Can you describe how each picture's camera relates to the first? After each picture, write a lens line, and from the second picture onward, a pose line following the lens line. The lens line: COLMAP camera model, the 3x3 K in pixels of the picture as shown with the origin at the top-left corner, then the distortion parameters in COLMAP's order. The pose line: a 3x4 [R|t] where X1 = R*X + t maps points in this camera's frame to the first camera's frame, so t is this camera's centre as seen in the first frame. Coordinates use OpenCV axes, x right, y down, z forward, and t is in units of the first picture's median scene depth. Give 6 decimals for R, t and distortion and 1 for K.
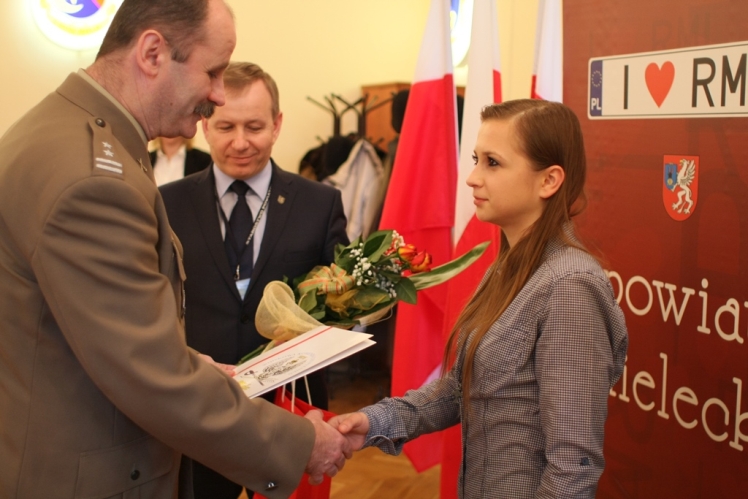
lens RADIAL K [[993.0, 0, 374.0], [0, 993.0, 249.5], [0, 0, 1]] dist [0.015693, -0.016581]
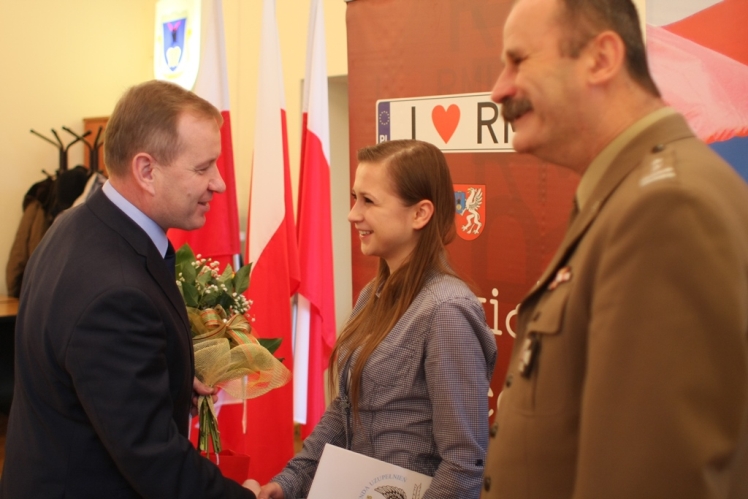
lens RADIAL K [[993.0, 0, 374.0], [0, 993.0, 249.5], [0, 0, 1]] dist [0.015693, -0.016581]
pose [[0.945361, -0.037320, 0.323883, -0.176623], [0.046980, 0.998652, -0.022054, 0.002391], [-0.322623, 0.036065, 0.945840, -0.066862]]
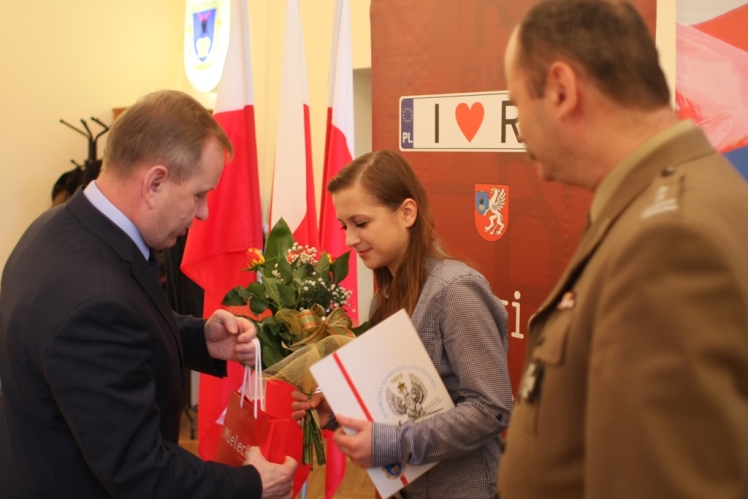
lens RADIAL K [[993.0, 0, 374.0], [0, 993.0, 249.5], [0, 0, 1]] dist [0.015693, -0.016581]
pose [[0.956210, -0.028556, 0.291286, -0.155162], [0.033565, 0.999362, -0.012214, -0.010116], [-0.290751, 0.021456, 0.956558, -0.053185]]
